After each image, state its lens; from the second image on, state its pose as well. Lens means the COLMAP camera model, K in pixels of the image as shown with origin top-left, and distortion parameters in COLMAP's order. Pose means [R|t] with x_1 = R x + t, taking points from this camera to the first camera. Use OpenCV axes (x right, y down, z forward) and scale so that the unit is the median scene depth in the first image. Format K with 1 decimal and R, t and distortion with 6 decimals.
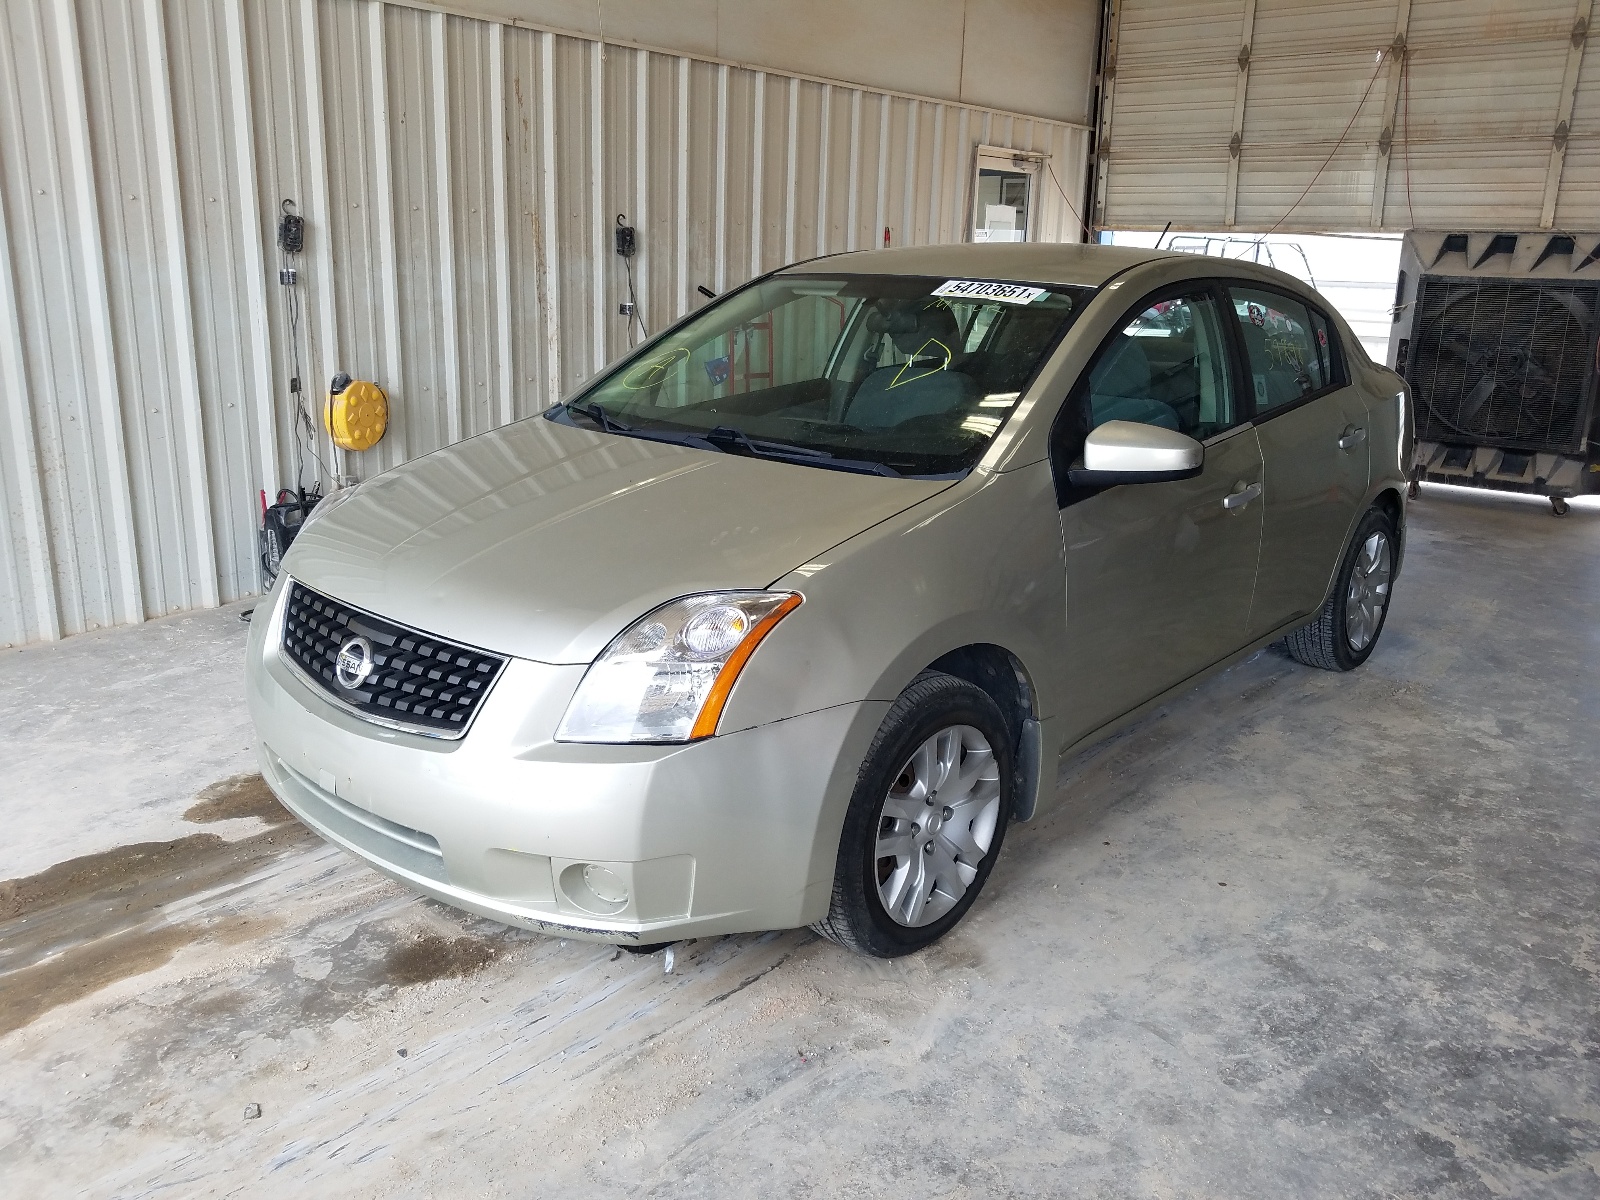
lens RADIAL K [[1249.3, 0, 789.9], [0, 1249.3, 582.8], [0, 0, 1]] dist [-0.014805, 0.011089]
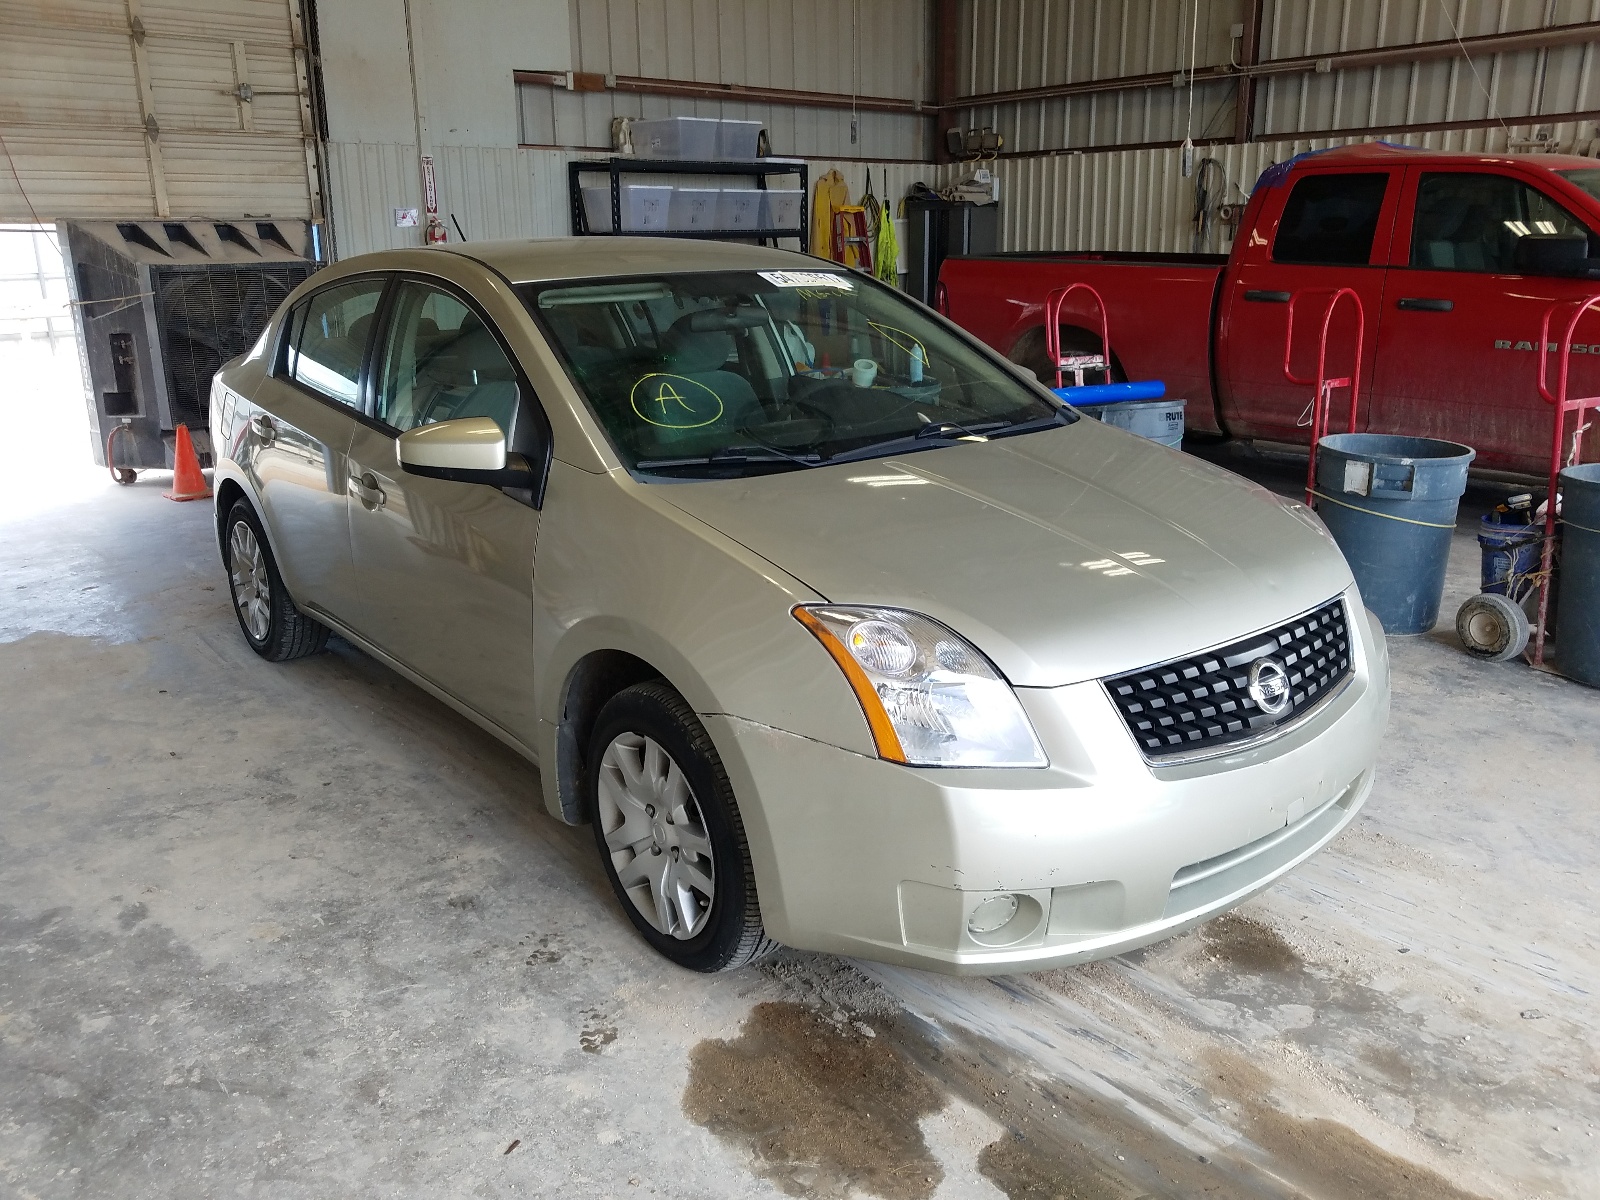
lens RADIAL K [[1249.3, 0, 769.5], [0, 1249.3, 586.6], [0, 0, 1]] dist [-0.014805, 0.011089]
pose [[0.173496, -0.286958, 0.942101, -0.880926], [0.274174, 0.932864, 0.233653, -0.227661], [-0.945900, 0.217762, 0.240525, 0.762667]]
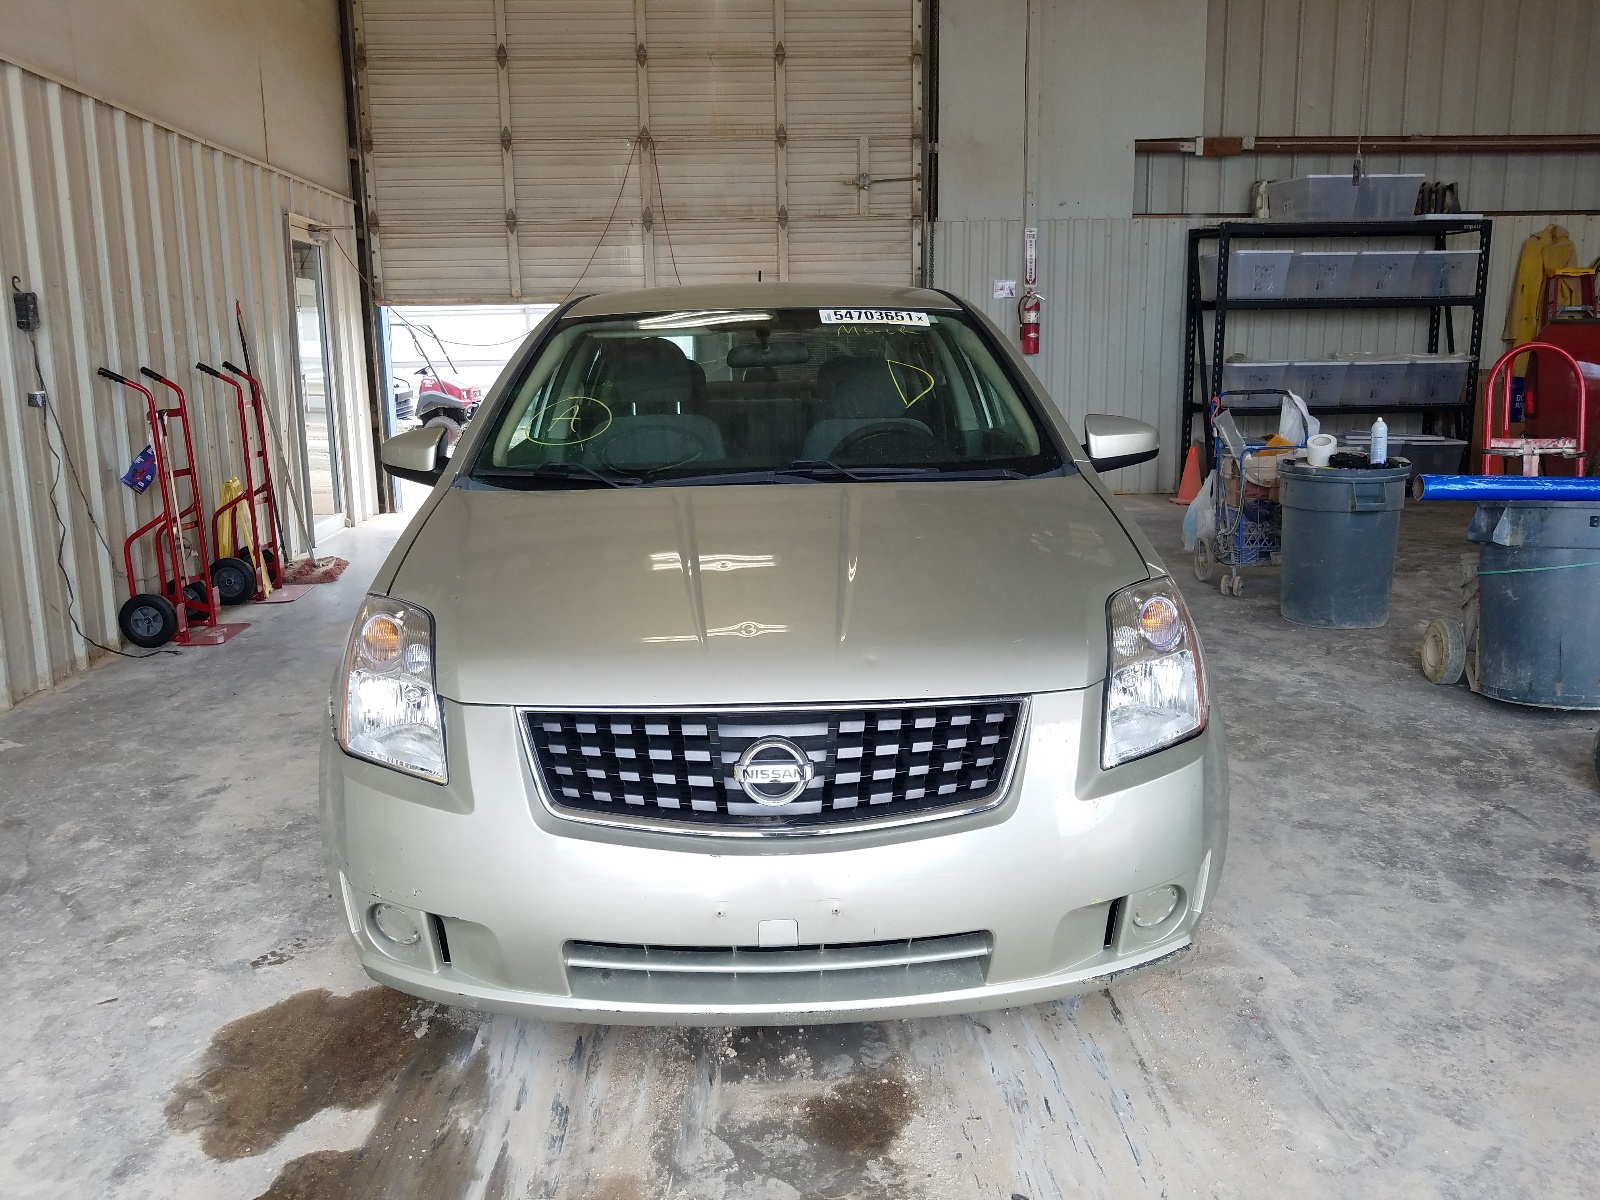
lens RADIAL K [[1249.3, 0, 784.2], [0, 1249.3, 598.1], [0, 0, 1]] dist [-0.014805, 0.011089]
pose [[0.736760, -0.168954, 0.654705, -0.569989], [0.207689, 0.978017, 0.018669, -0.037385], [-0.643467, 0.122220, 0.755654, 0.271151]]
